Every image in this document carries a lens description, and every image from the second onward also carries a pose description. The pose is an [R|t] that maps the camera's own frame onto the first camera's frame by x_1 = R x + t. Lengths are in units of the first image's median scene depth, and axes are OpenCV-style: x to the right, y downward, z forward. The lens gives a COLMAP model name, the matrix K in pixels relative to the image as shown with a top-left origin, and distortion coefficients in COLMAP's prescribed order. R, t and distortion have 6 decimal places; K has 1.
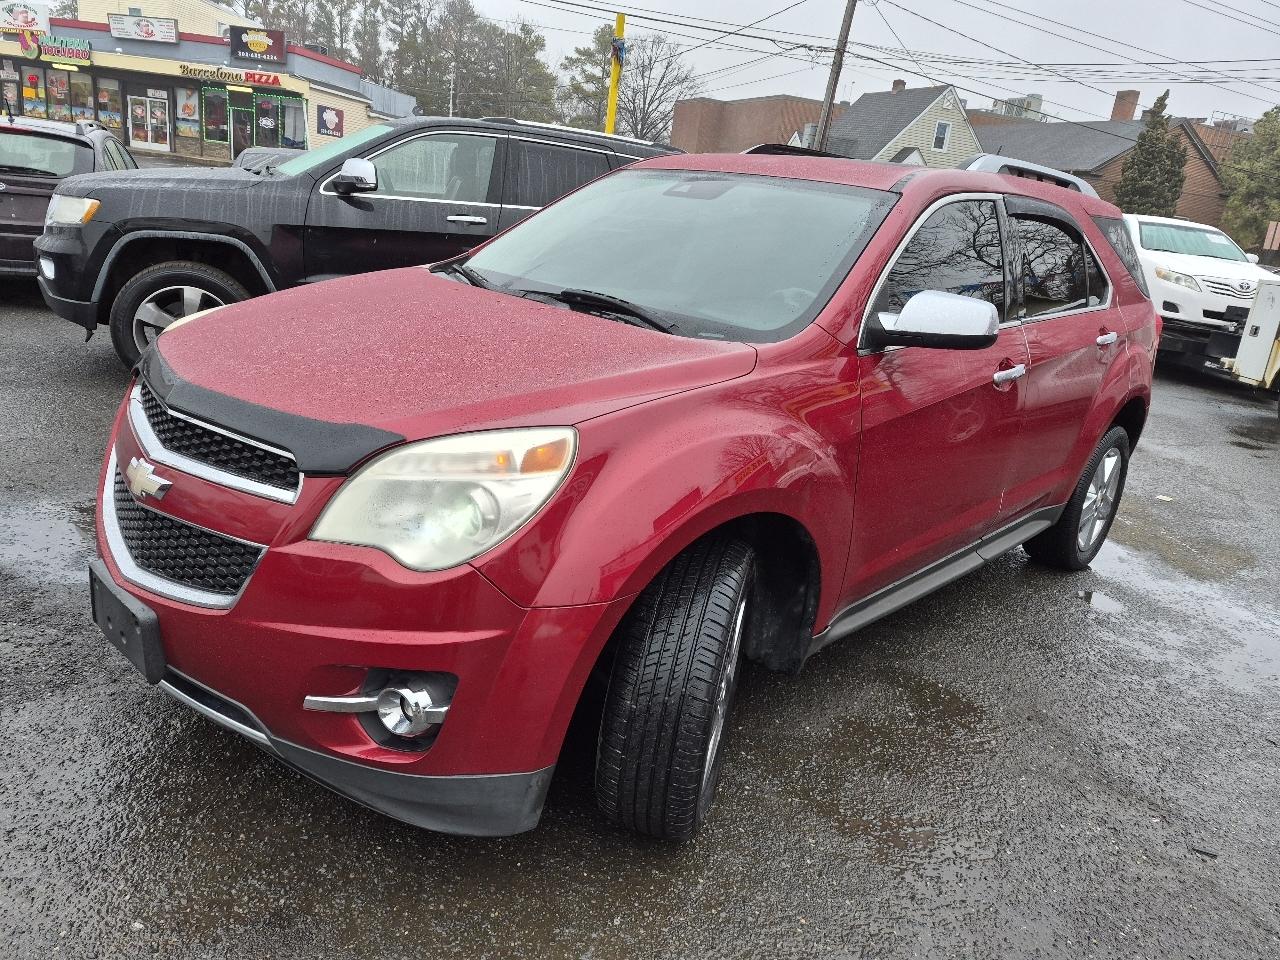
lens RADIAL K [[937.1, 0, 634.4], [0, 937.1, 517.3], [0, 0, 1]] dist [0.000555, -0.004783]
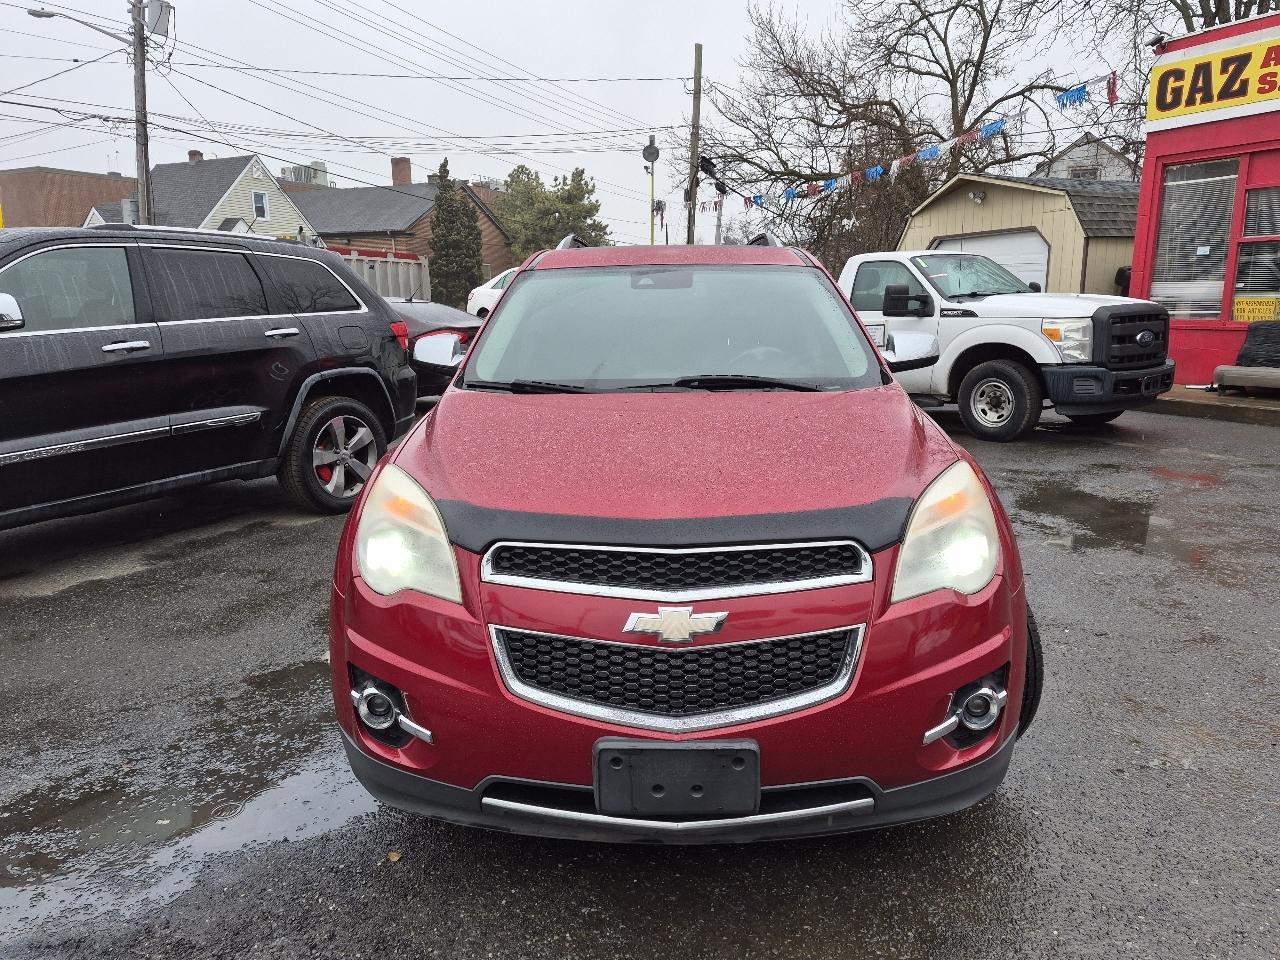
lens RADIAL K [[969.5, 0, 711.1], [0, 969.5, 457.9], [0, 0, 1]] dist [0.038667, -0.039977]
pose [[0.686551, -0.225422, 0.691254, -0.124036], [0.309843, 0.950785, 0.002322, -0.021137], [-0.657757, 0.212586, 0.722608, 0.024825]]
